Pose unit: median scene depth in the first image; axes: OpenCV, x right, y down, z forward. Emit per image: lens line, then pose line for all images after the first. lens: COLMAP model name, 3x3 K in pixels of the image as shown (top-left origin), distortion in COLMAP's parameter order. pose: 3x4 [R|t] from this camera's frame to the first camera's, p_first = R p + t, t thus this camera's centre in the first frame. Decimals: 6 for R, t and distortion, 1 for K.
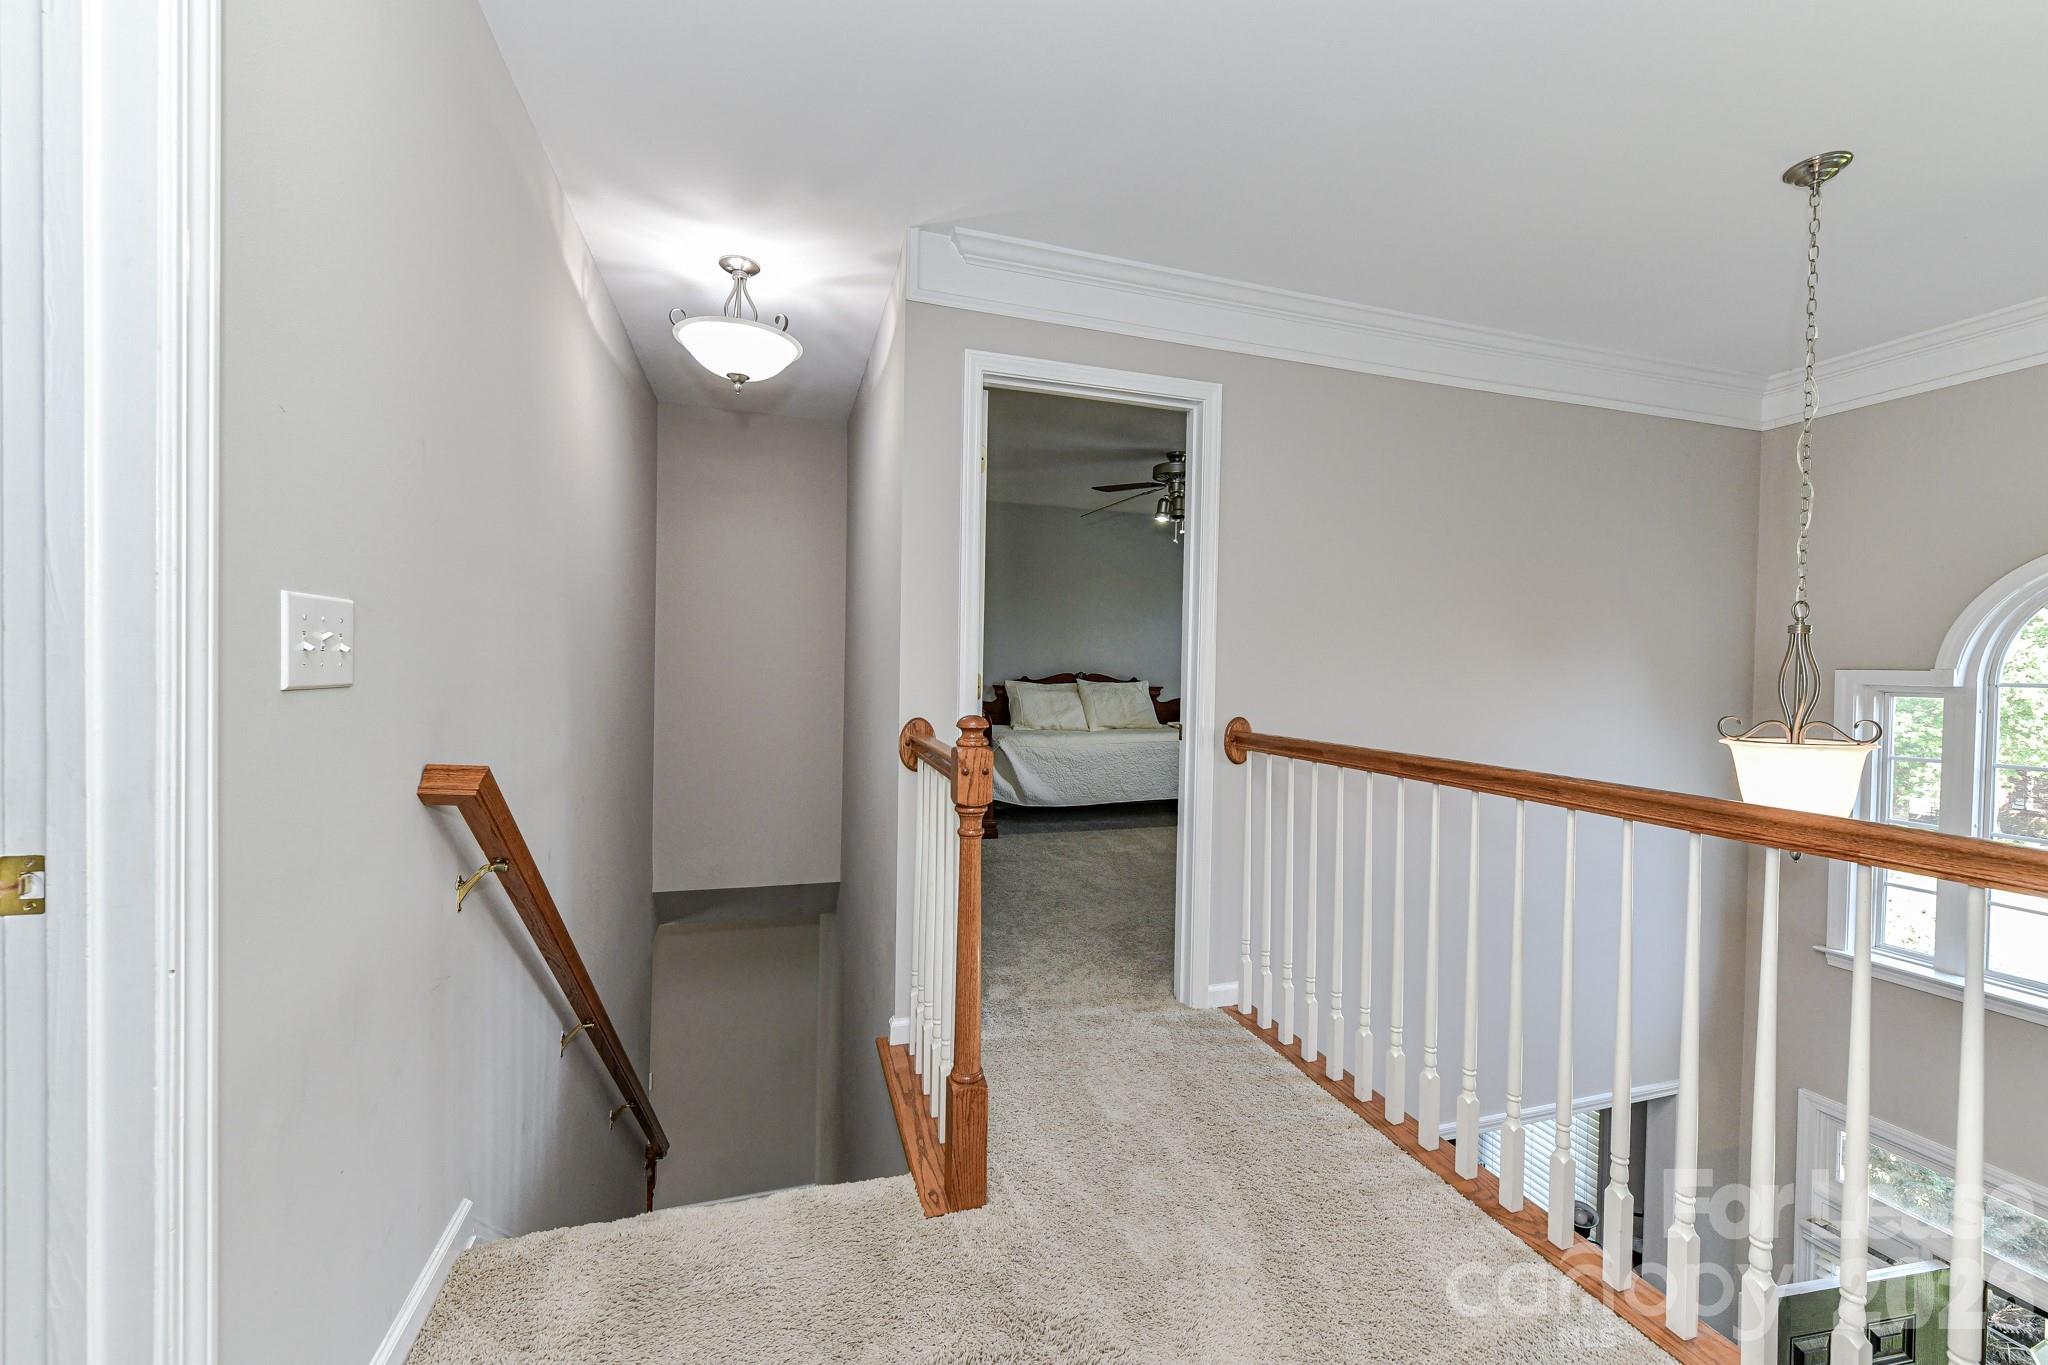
lens RADIAL K [[806.3, 0, 1027.1], [0, 806.3, 673.6], [0, 0, 1]] dist [0.004301, -0.001253]
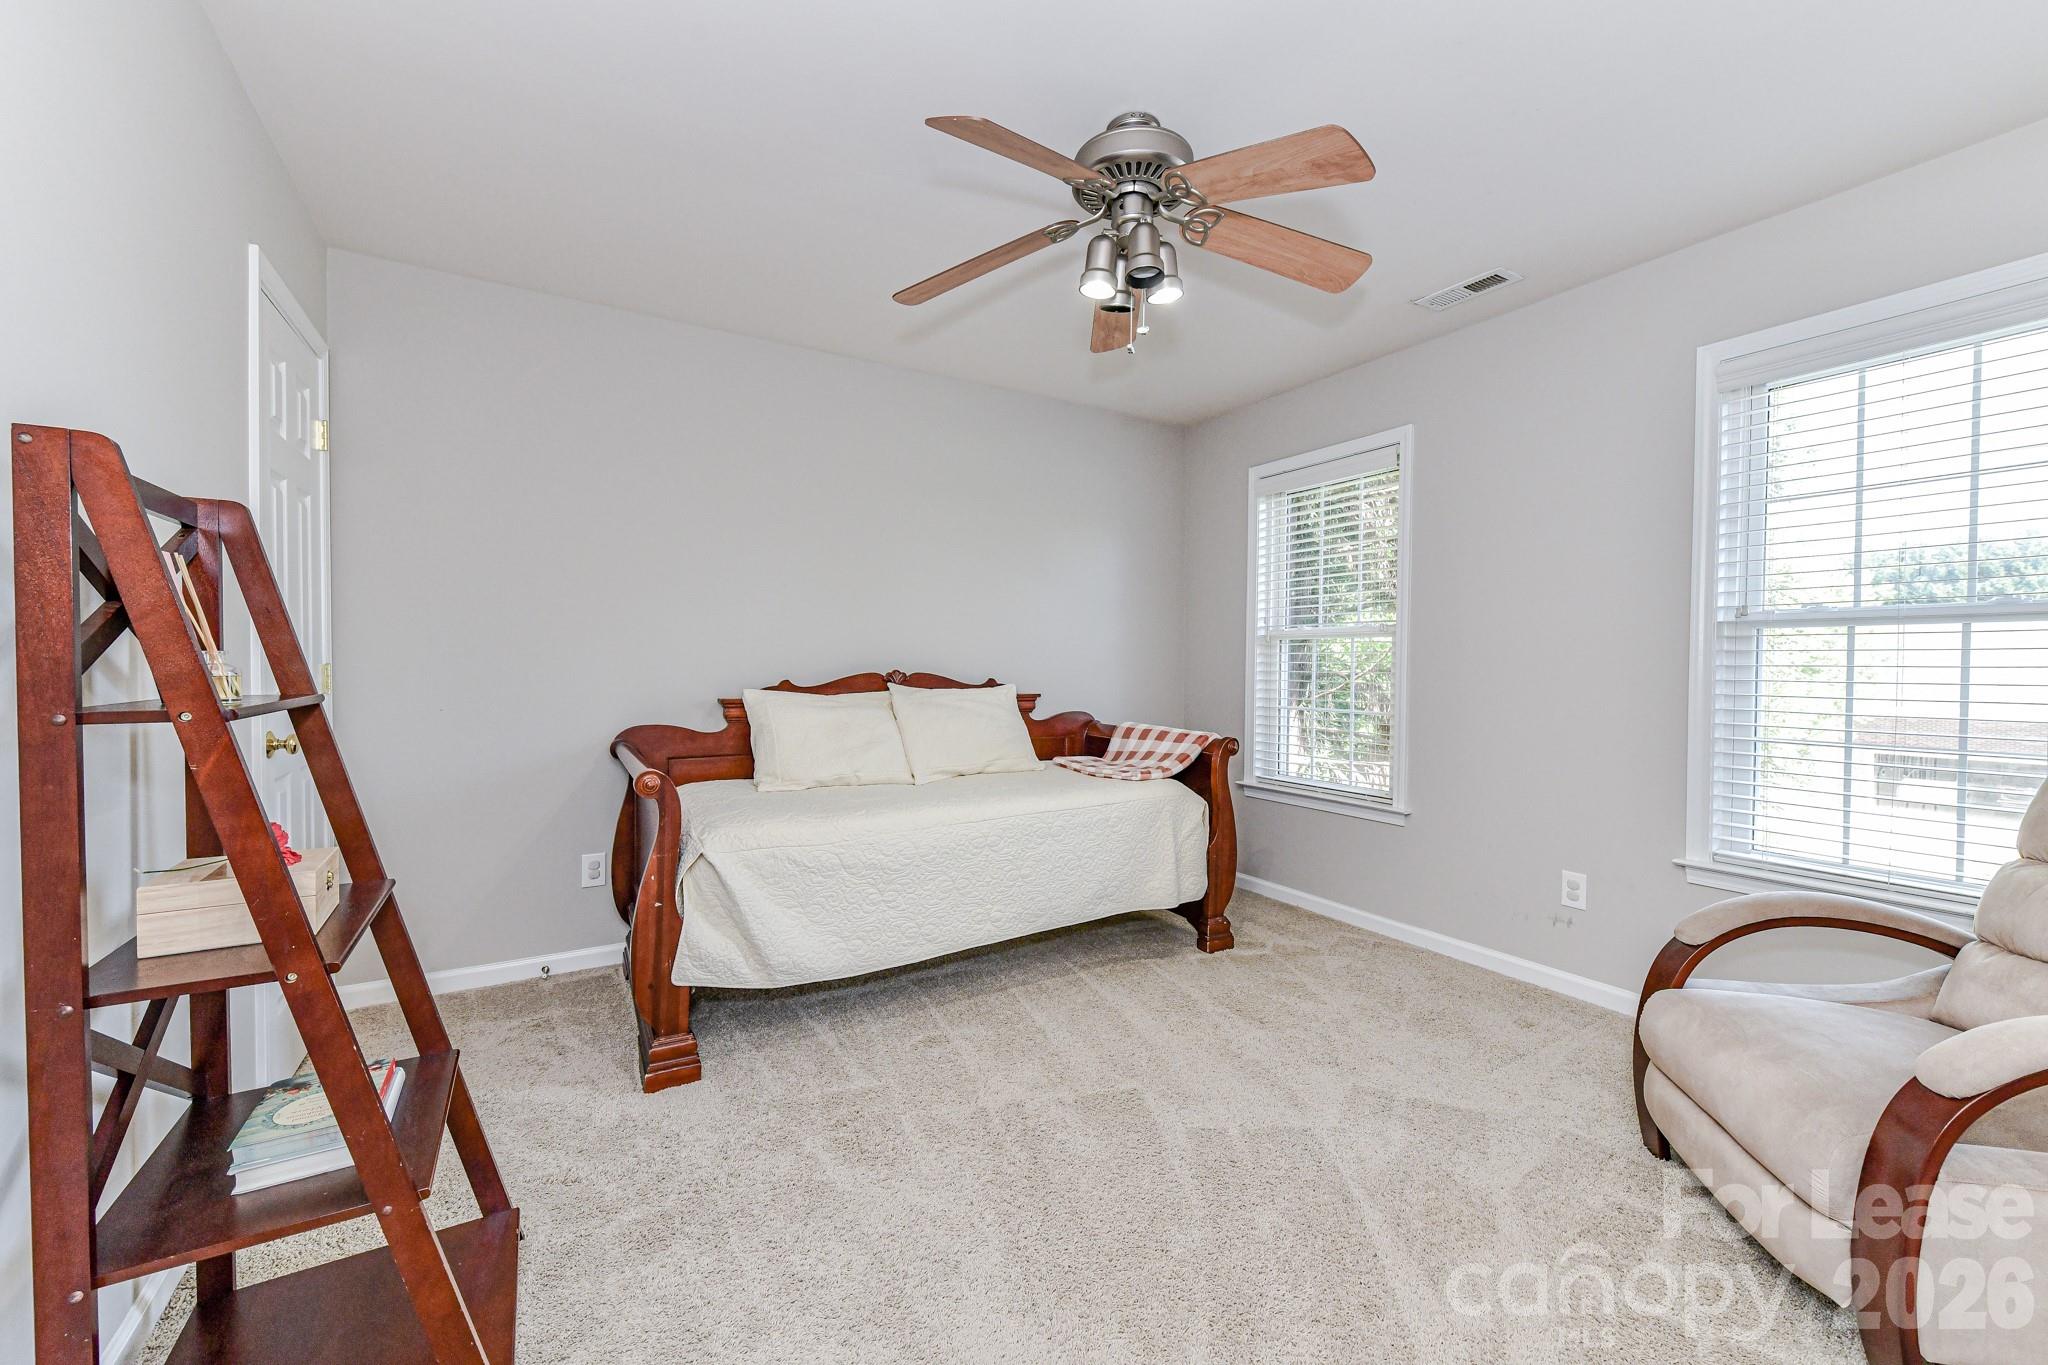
lens RADIAL K [[806.3, 0, 1028.9], [0, 806.3, 678.9], [0, 0, 1]] dist [0.004301, -0.001253]
pose [[0.970596, -0.019182, 0.239949, 0.024265], [0.018371, 0.999815, 0.005615, 0.002248], [-0.240013, -0.001042, 0.970769, 0.463312]]
